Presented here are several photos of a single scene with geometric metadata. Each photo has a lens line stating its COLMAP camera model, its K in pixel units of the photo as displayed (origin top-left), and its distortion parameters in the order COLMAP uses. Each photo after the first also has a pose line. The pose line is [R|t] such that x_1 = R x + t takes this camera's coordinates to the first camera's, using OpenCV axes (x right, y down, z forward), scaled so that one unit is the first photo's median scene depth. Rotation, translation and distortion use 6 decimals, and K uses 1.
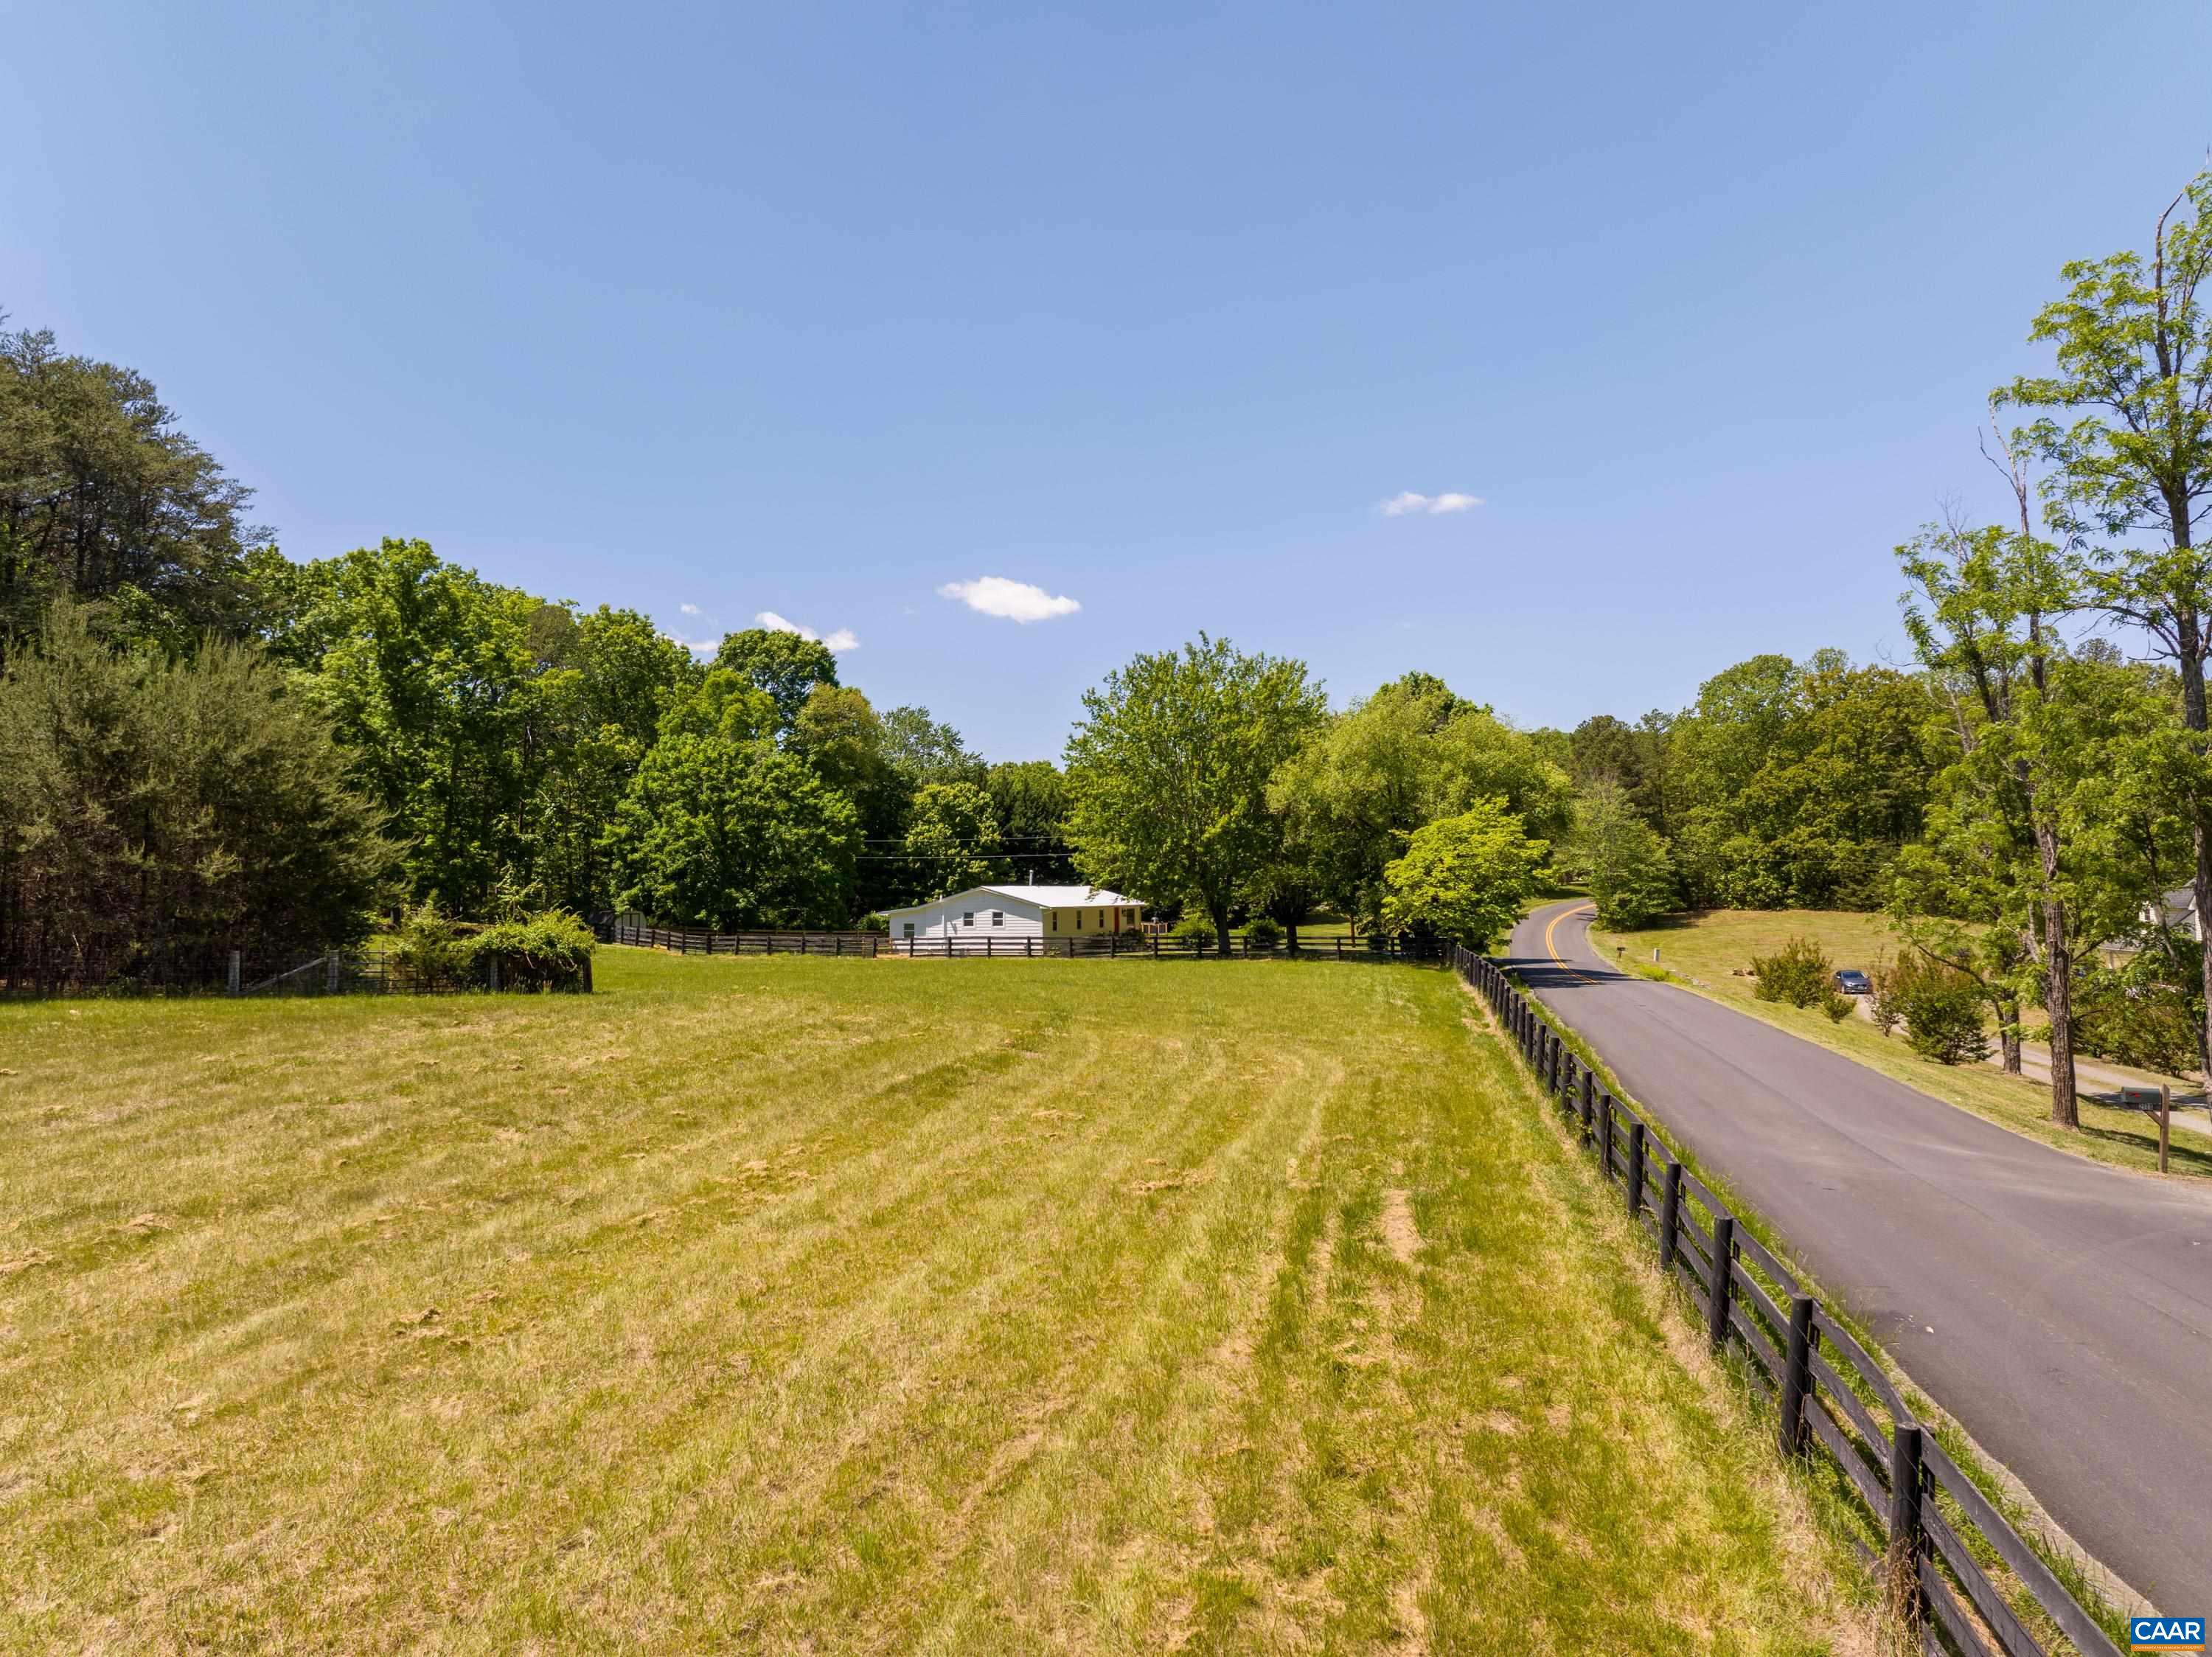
lens RADIAL K [[1557.4, 0, 1113.2], [0, 1557.4, 805.9], [0, 0, 1]] dist [-0.039341, -0.007898]
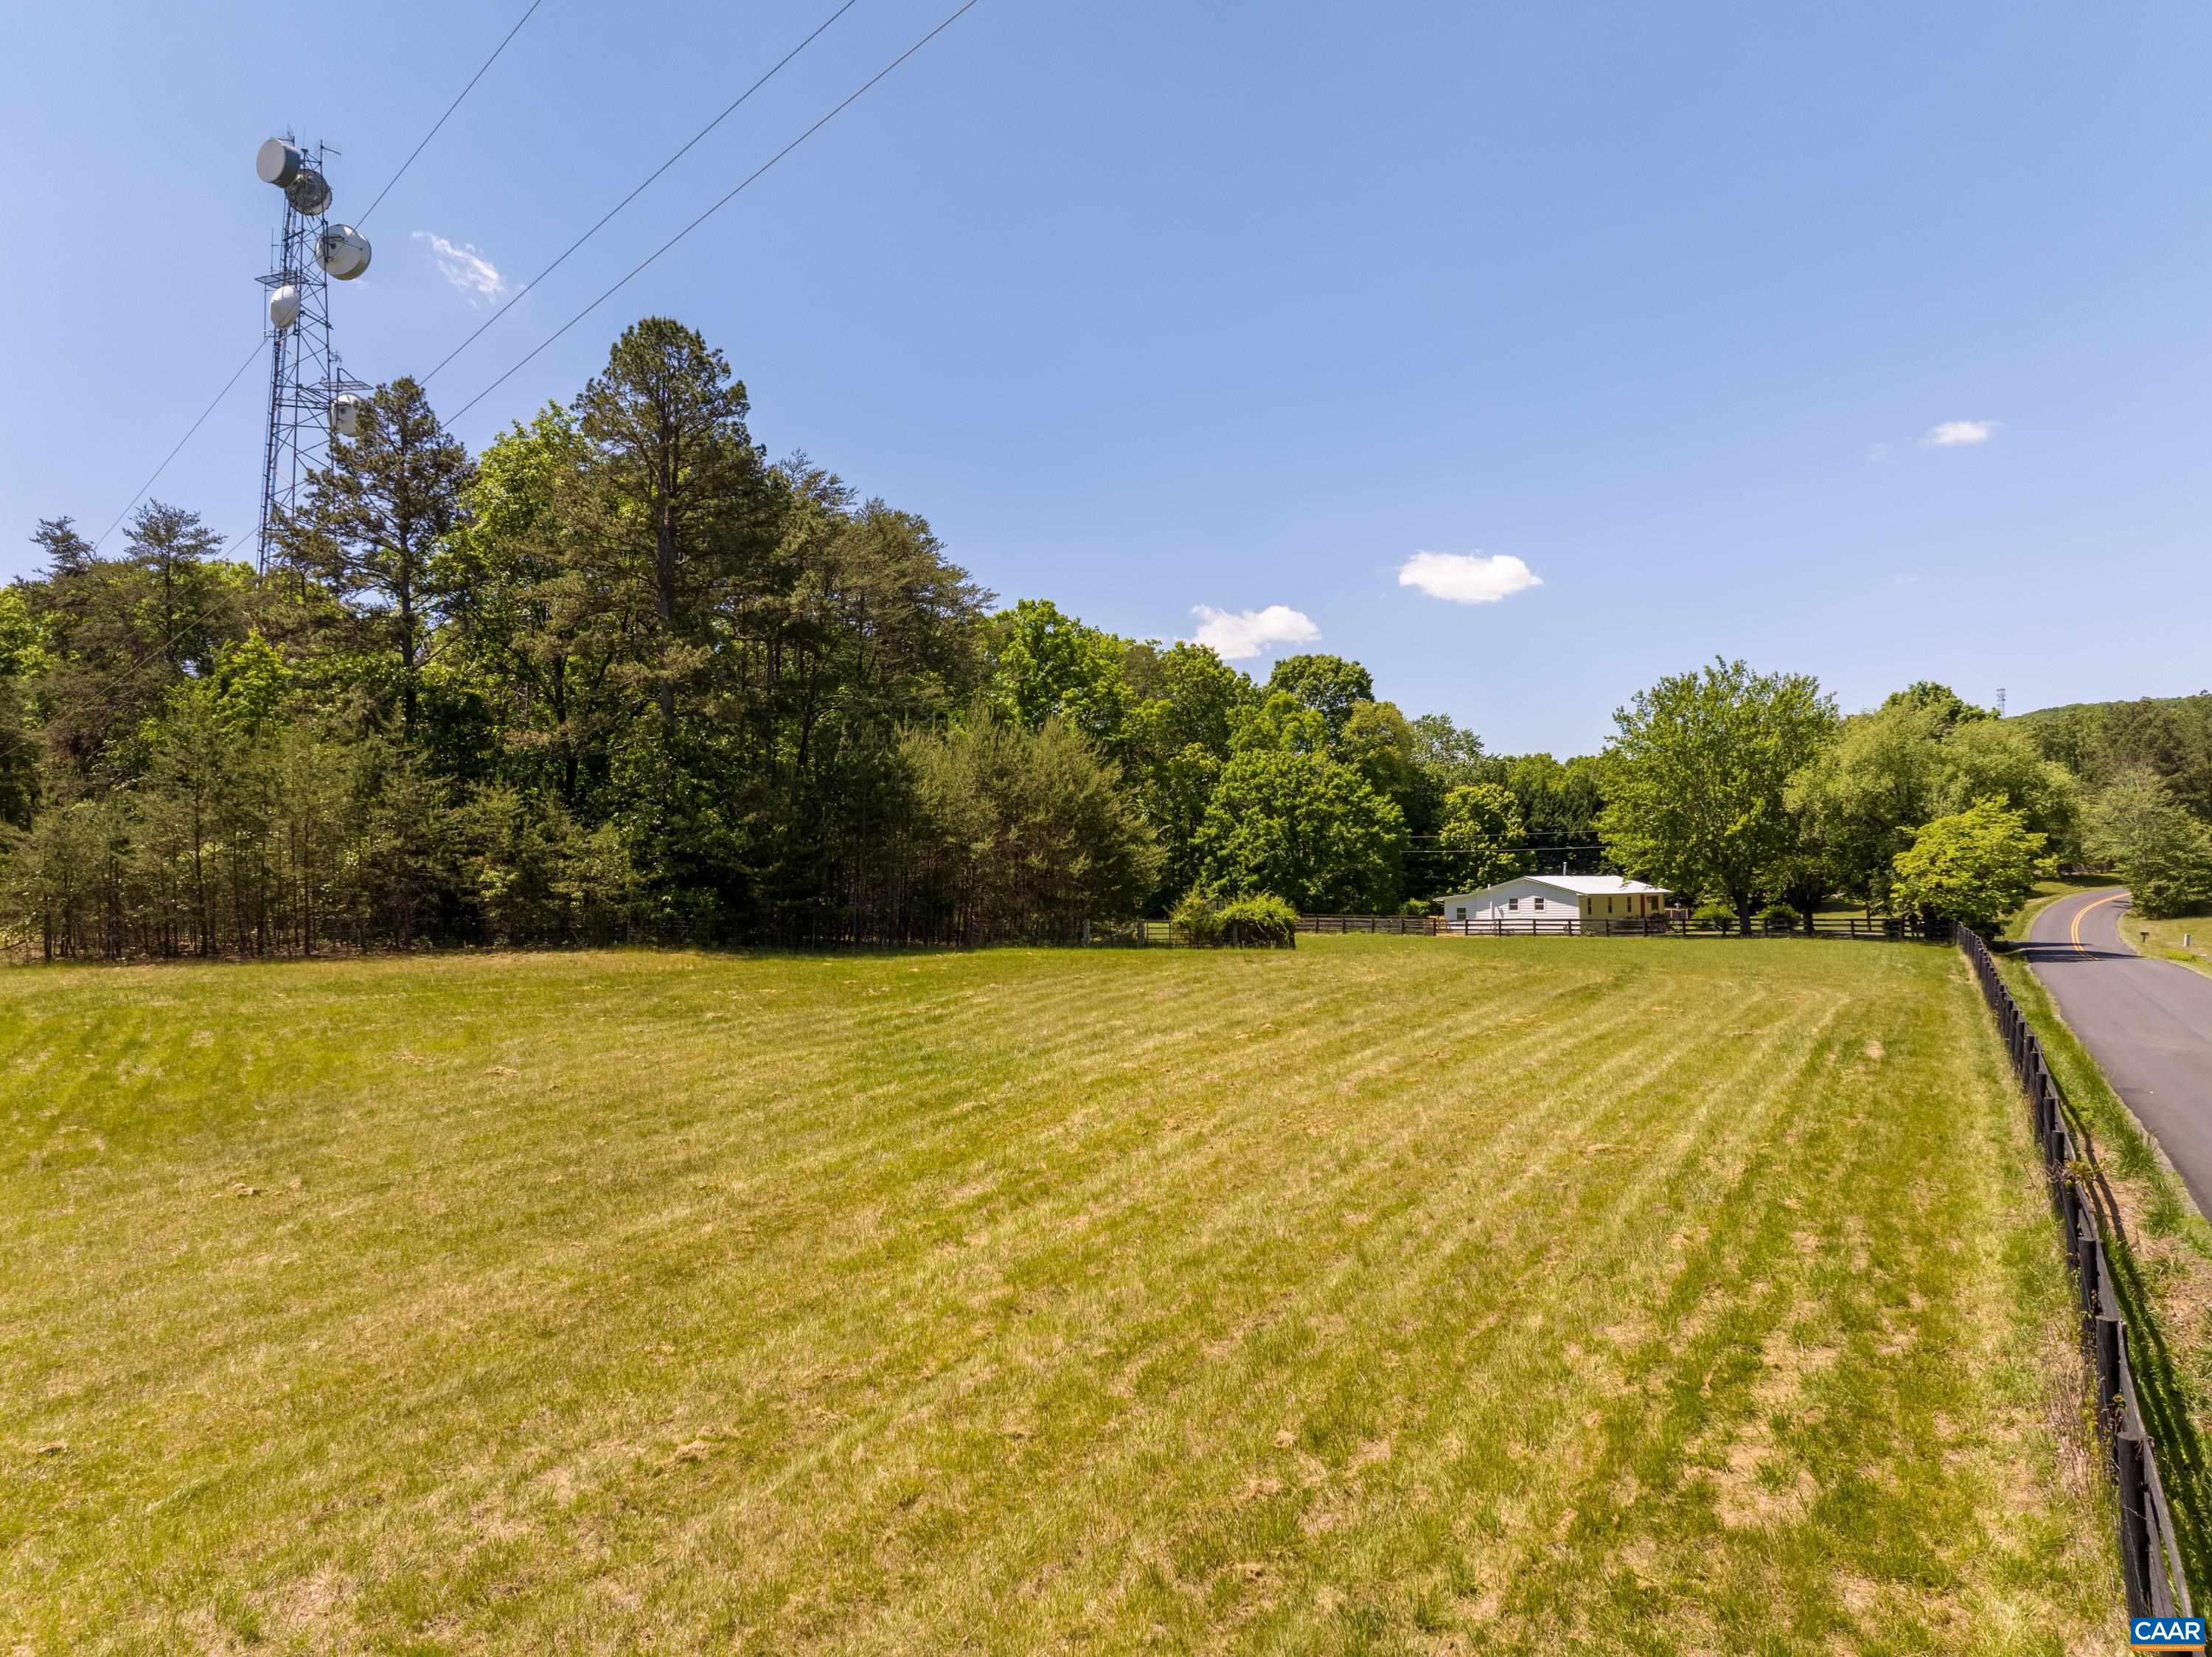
lens RADIAL K [[1557.4, 0, 1113.2], [0, 1557.4, 805.9], [0, 0, 1]] dist [-0.039341, -0.007898]
pose [[0.953377, -0.016766, -0.301316, -0.023695], [0.018550, 0.999823, 0.003060, -0.009898], [0.301212, -0.008507, 0.953519, -0.192471]]
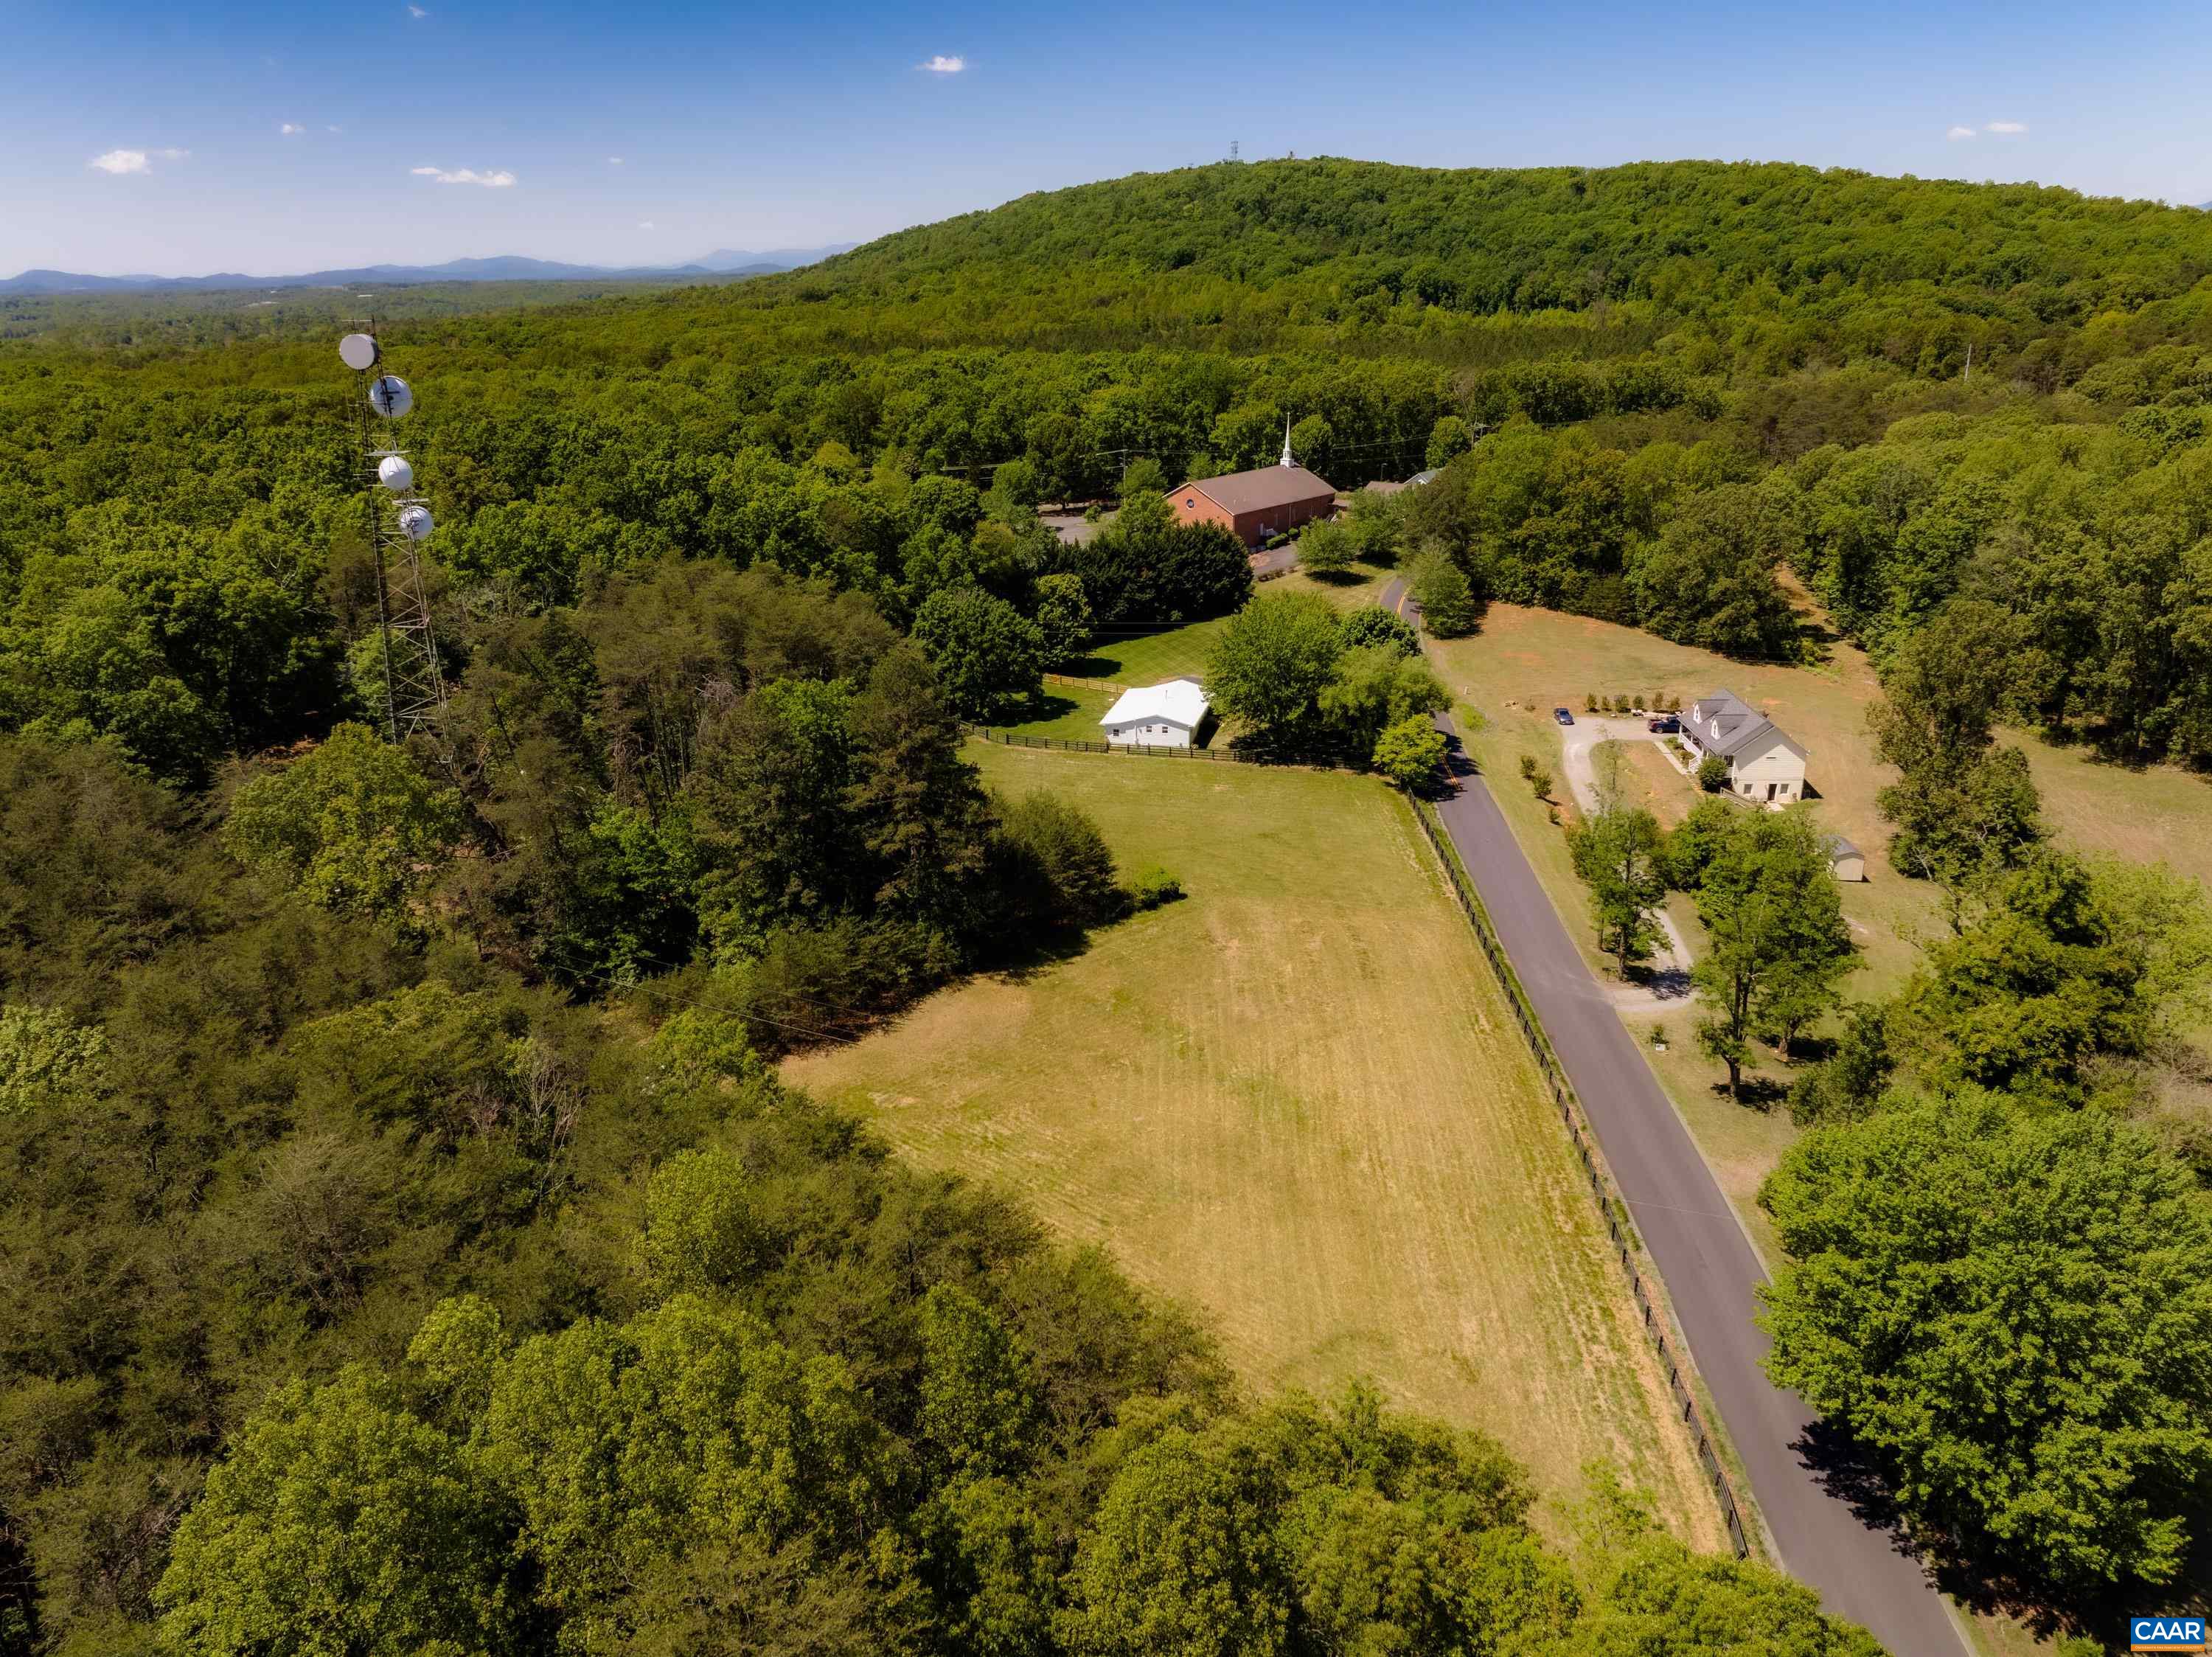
lens RADIAL K [[1538.8, 0, 1110.3], [0, 1538.8, 820.2], [0, 0, 1]] dist [-0.031948, -0.006507]
pose [[0.986520, -0.053854, 0.154529, -0.412648], [-0.011994, 0.917964, 0.396482, -0.550181], [-0.163204, -0.392991, 0.904944, -0.749268]]
